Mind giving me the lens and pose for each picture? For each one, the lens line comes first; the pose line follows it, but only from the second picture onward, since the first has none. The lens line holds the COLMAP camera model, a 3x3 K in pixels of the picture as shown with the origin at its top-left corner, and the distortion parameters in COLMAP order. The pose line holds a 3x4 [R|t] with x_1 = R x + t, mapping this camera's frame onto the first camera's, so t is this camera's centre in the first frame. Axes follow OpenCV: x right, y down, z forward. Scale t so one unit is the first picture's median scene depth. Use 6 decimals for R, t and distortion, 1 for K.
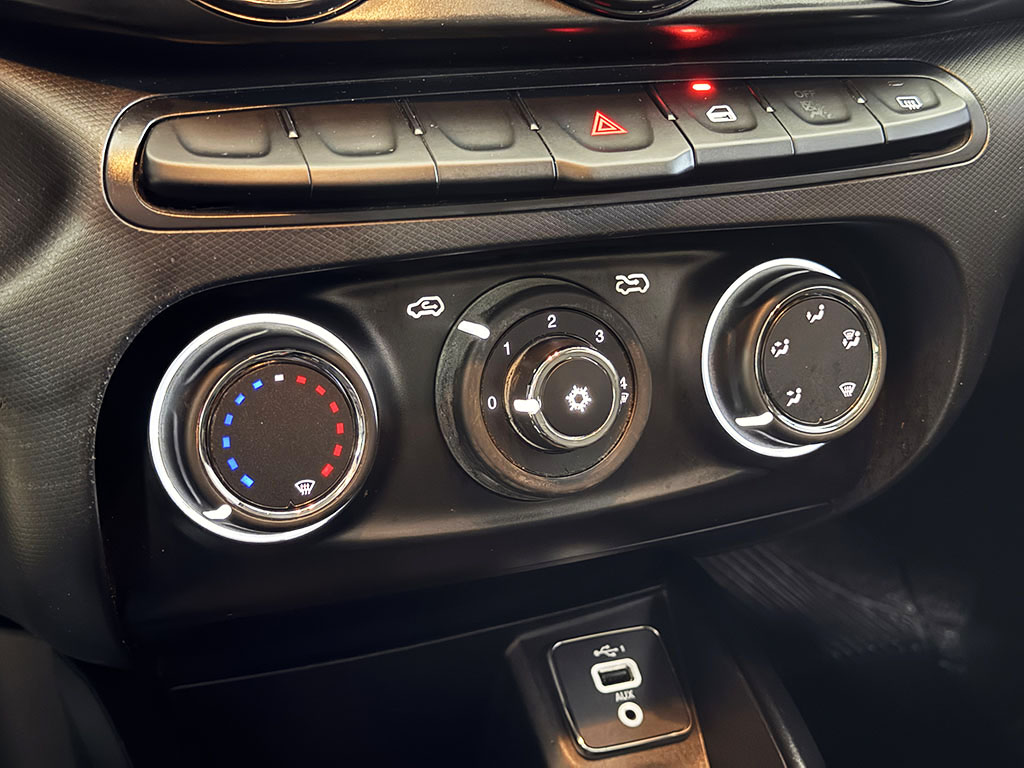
lens RADIAL K [[1488.8, 0, 506.4], [0, 1488.8, 390.5], [0, 0, 1]] dist [0.180704, 0.000000]
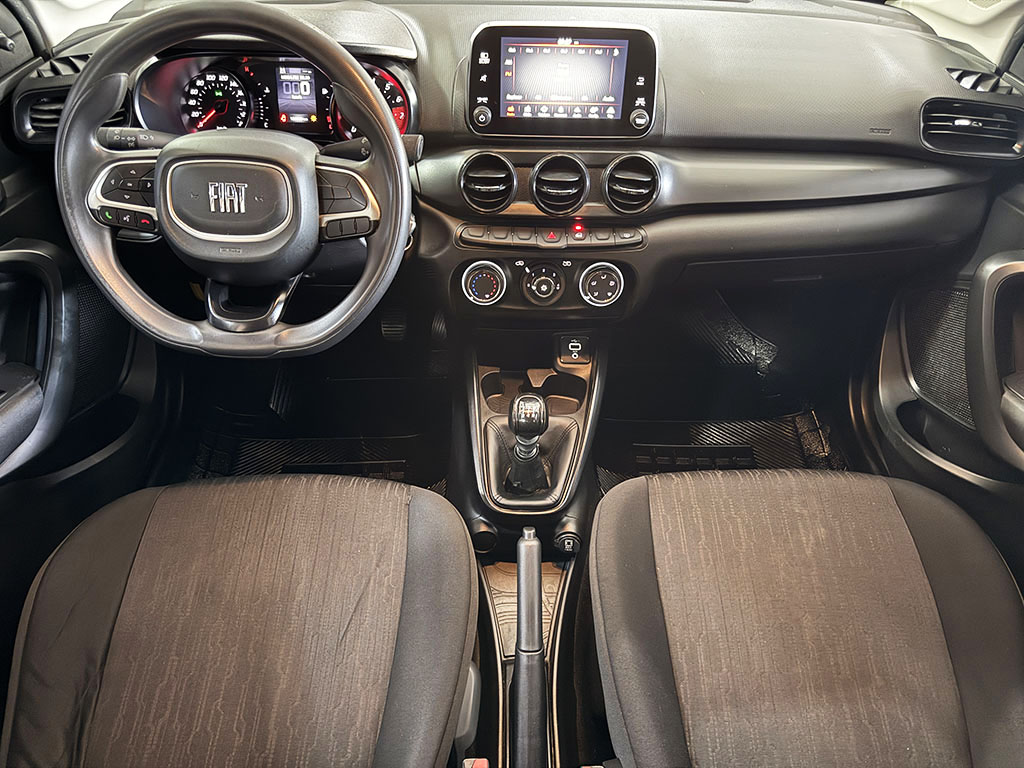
lens RADIAL K [[735.0, 0, 513.0], [0, 735.0, 399.3], [0, 0, 1]] dist [0.012476, -0.026021]
pose [[0.920169, 0.228923, -0.317622, 0.789880], [-0.132338, 0.945358, 0.297967, -0.347534], [0.368478, -0.232146, 0.900184, -1.273921]]
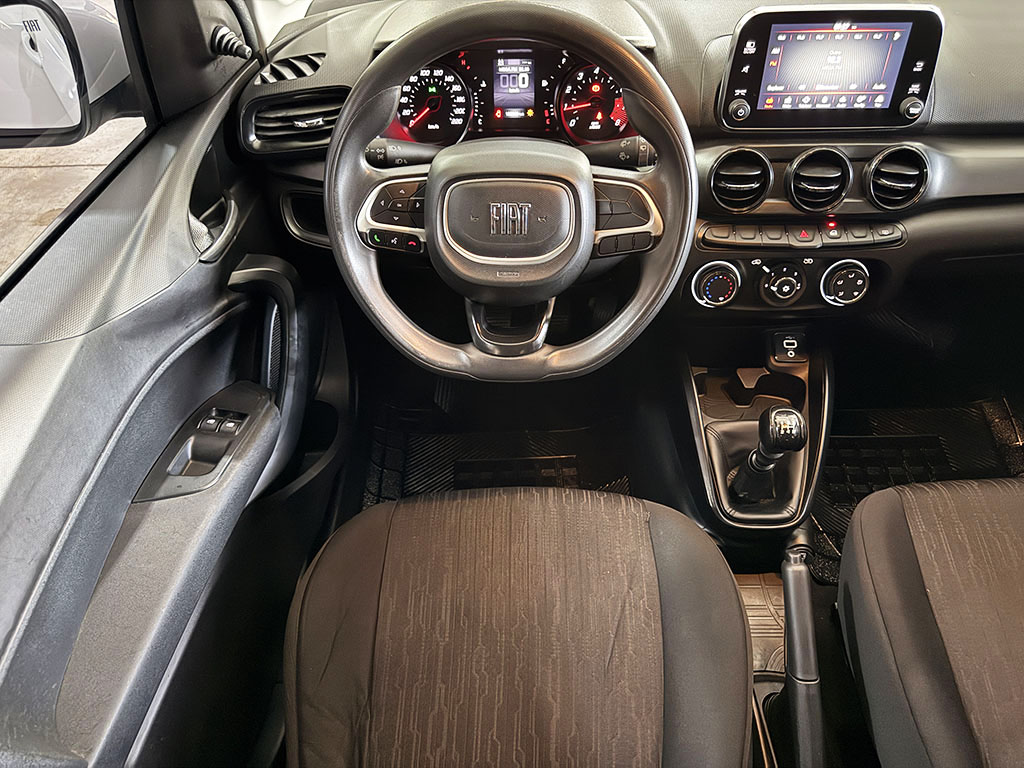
lens RADIAL K [[735.0, 0, 505.2], [0, 735.0, 392.9], [0, 0, 1]] dist [0.012476, -0.026021]
pose [[0.907149, 0.234110, -0.349675, 0.130527], [-0.099851, 0.926979, 0.361579, -0.424973], [0.408791, -0.293090, 0.864285, -1.383828]]
